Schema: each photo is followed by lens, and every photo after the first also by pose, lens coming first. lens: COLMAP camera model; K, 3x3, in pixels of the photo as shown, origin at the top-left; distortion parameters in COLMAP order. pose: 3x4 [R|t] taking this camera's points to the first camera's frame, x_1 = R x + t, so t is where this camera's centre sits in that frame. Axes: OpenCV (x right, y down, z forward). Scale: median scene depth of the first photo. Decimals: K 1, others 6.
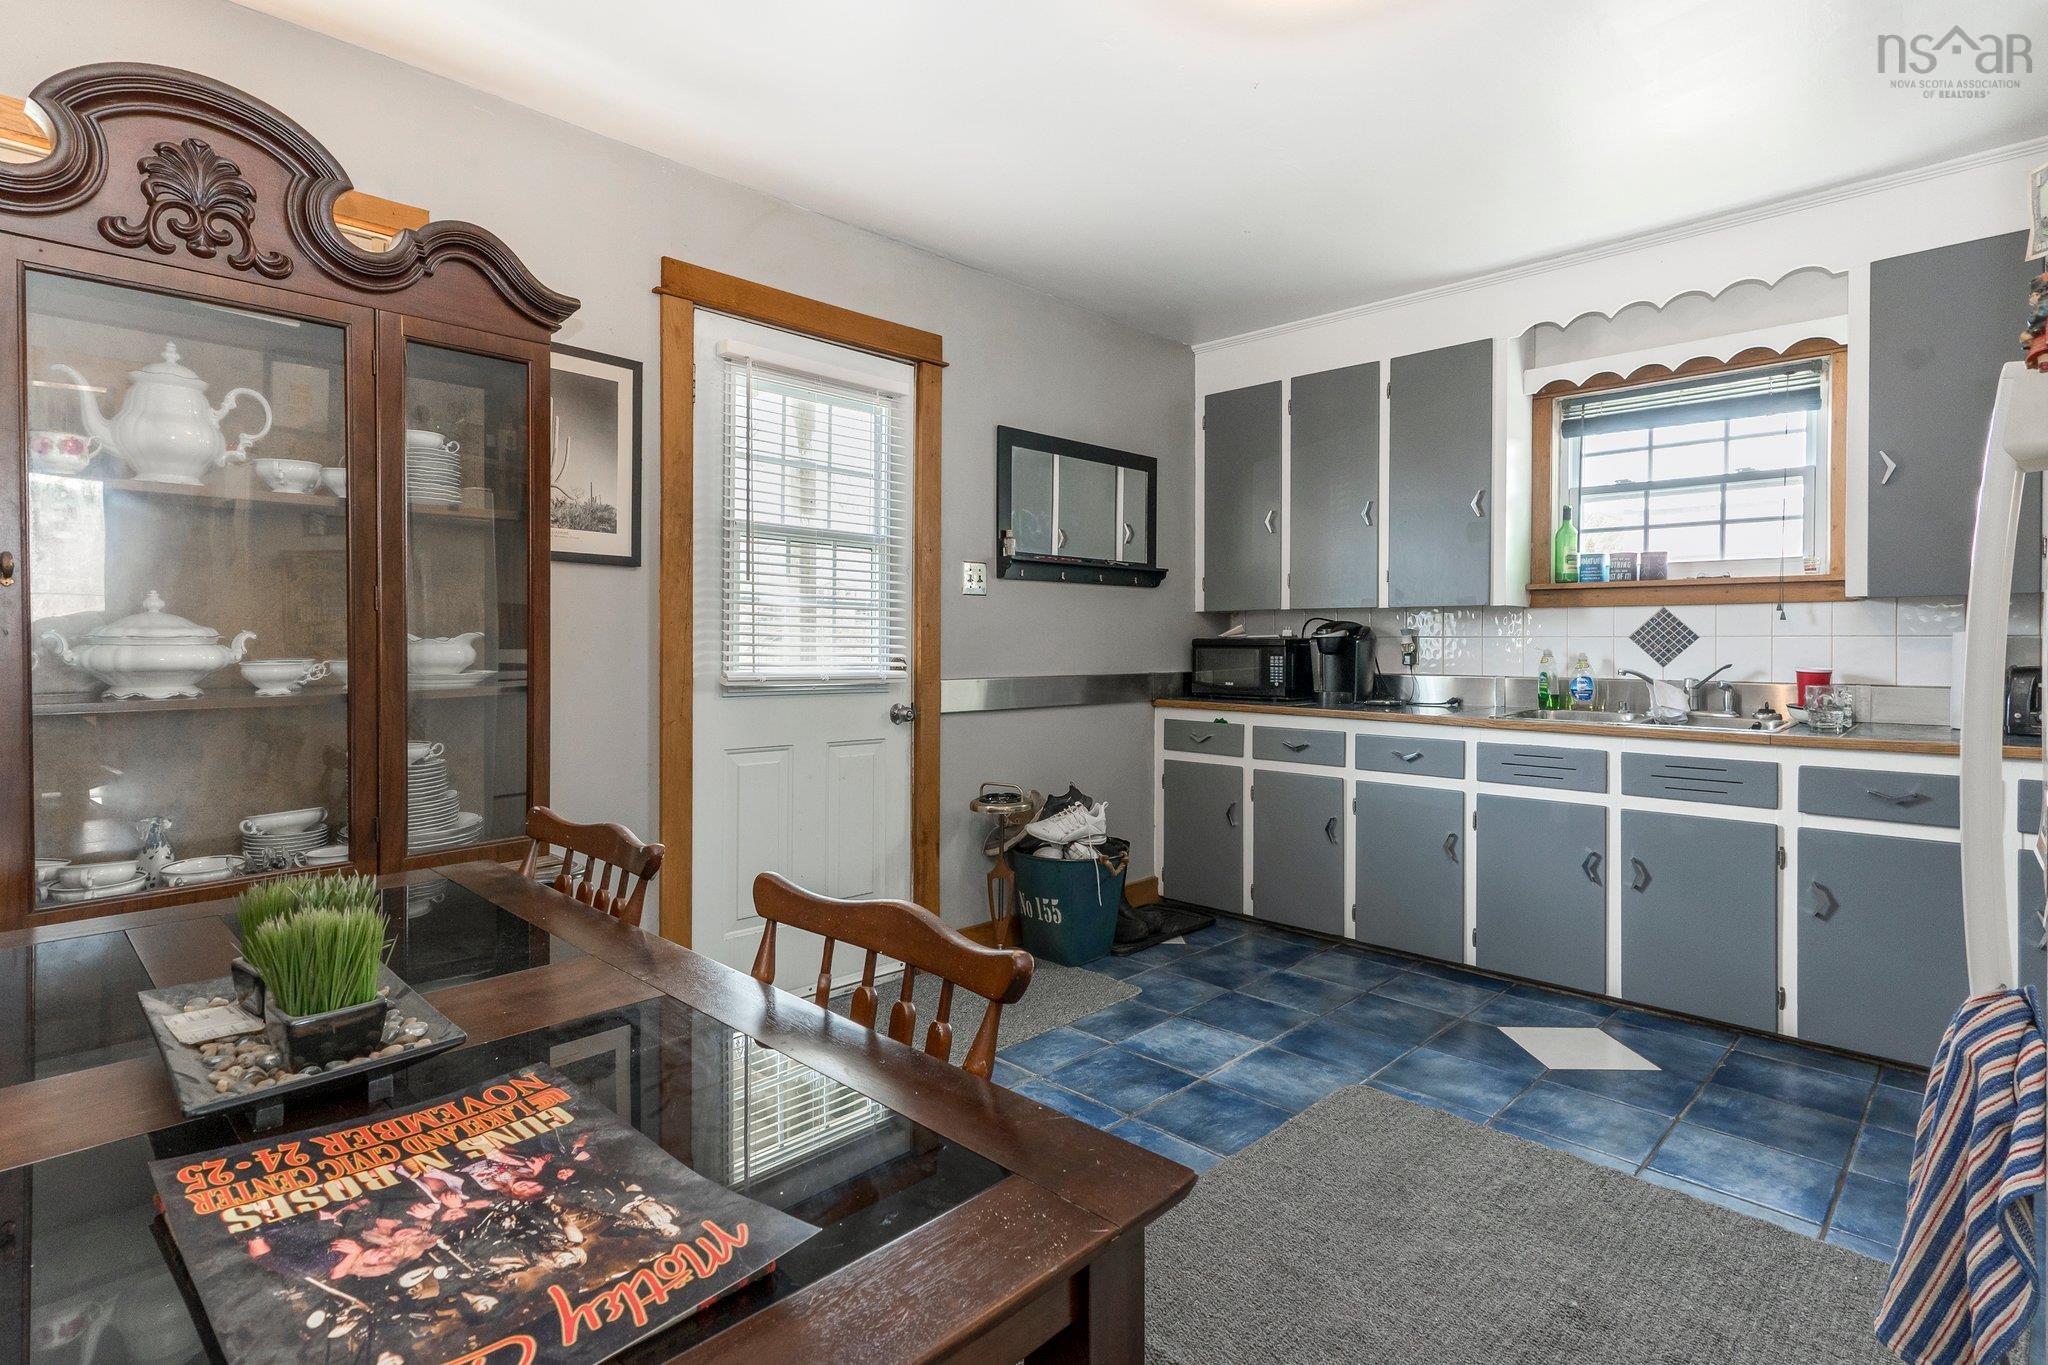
lens RADIAL K [[921.3, 0, 1051.7], [0, 921.3, 649.6], [0, 0, 1]] dist [0.013484, 0.000497]
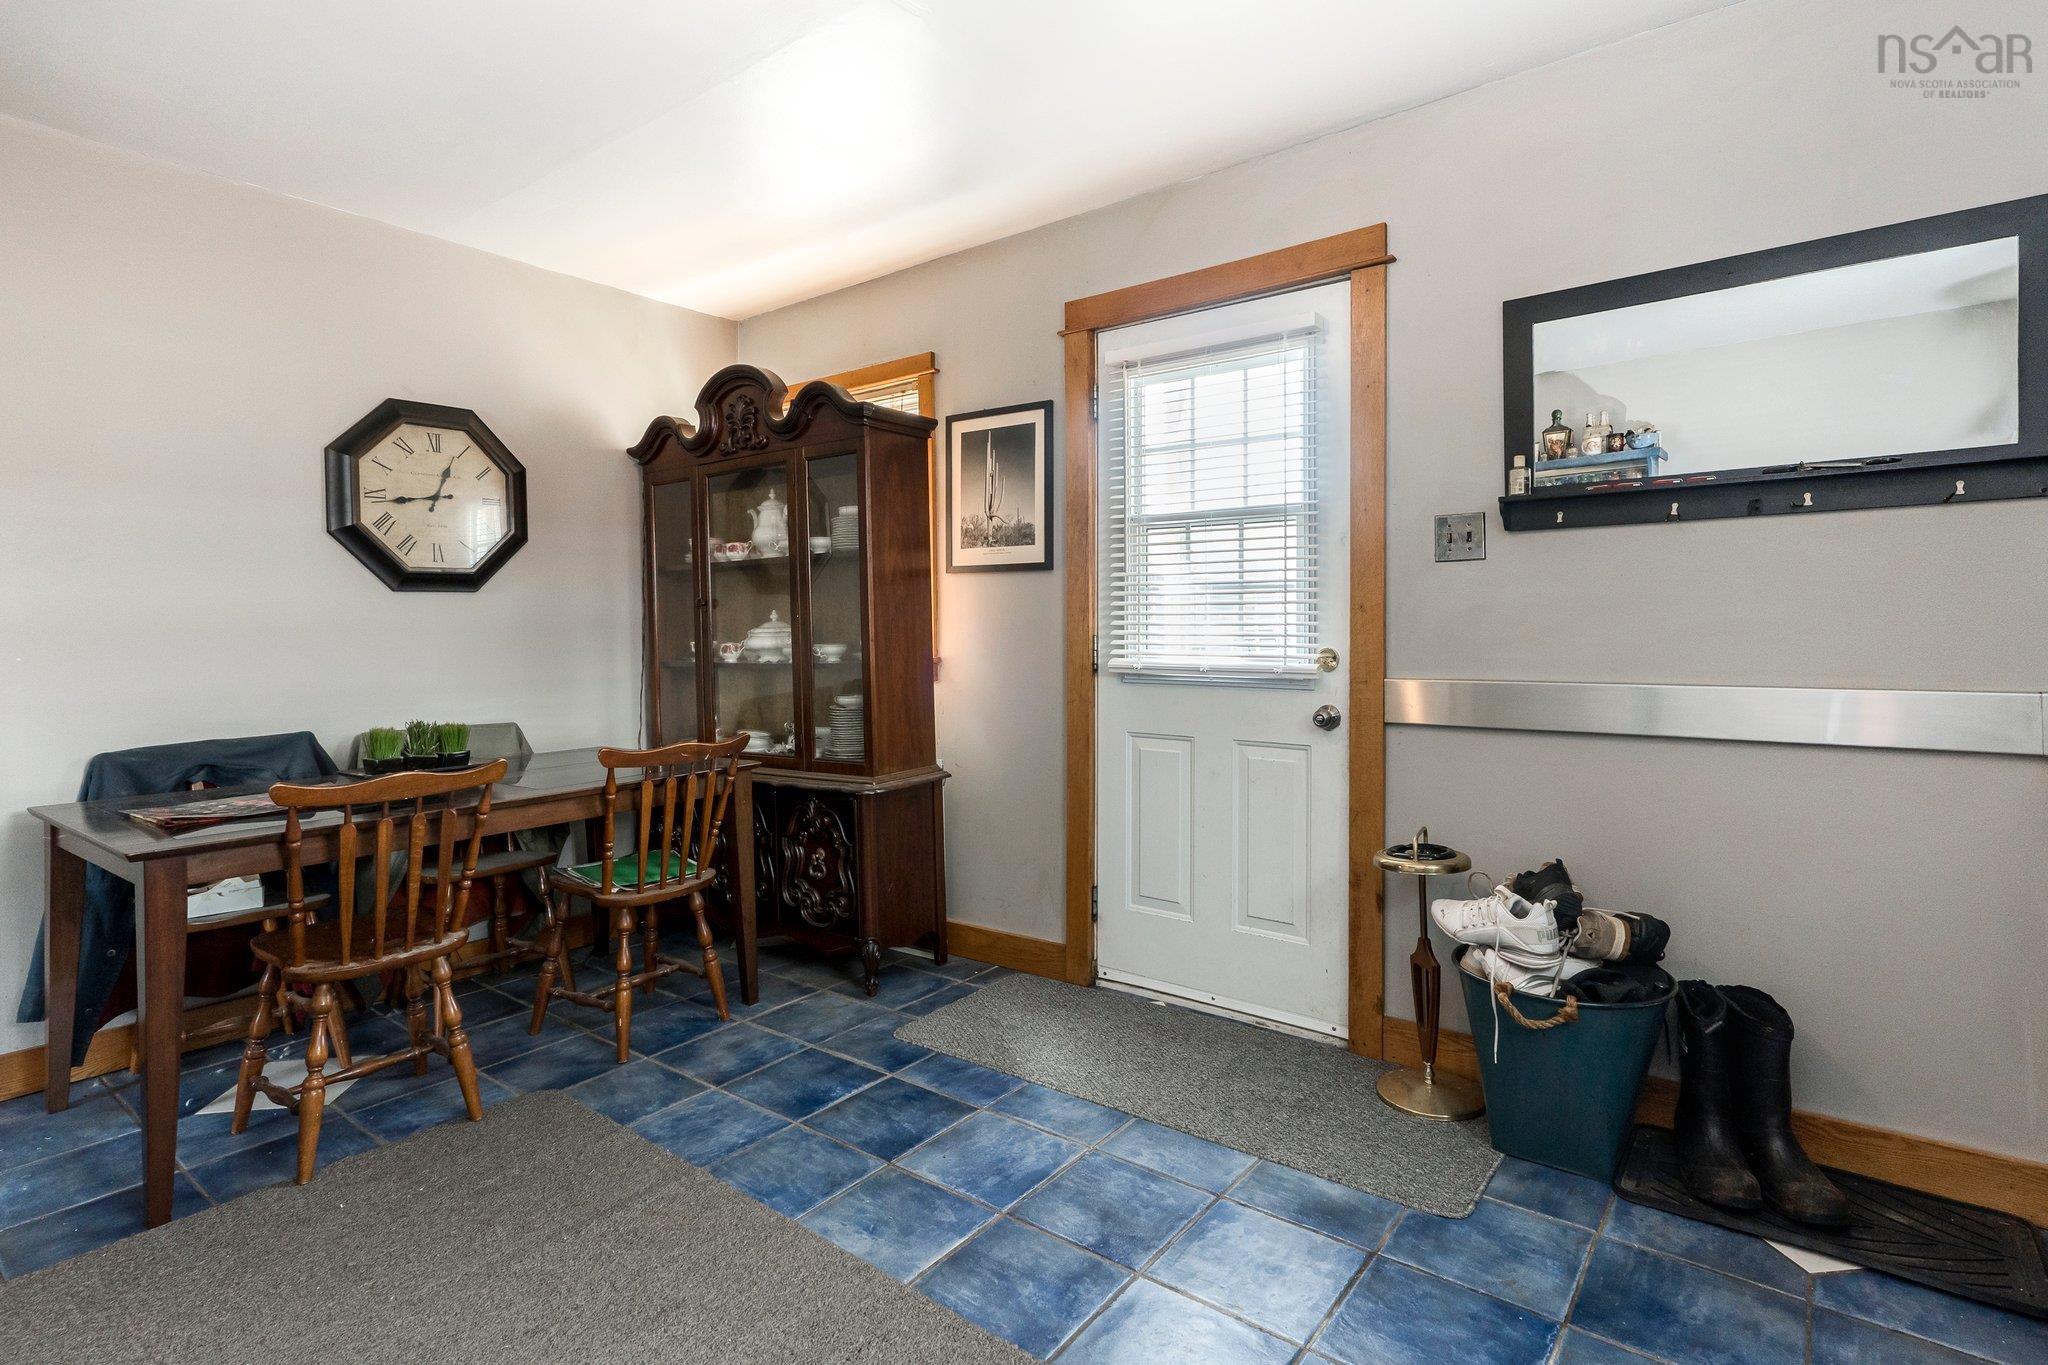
lens RADIAL K [[958.1, 0, 996.3], [0, 958.1, 638.9], [0, 0, 1]] dist [0.002280, 0.000200]
pose [[0.166046, 0.006292, -0.986098, 0.641146], [0.001793, 0.999976, 0.006683, -0.006475], [0.986116, -0.002878, 0.166031, 0.595872]]
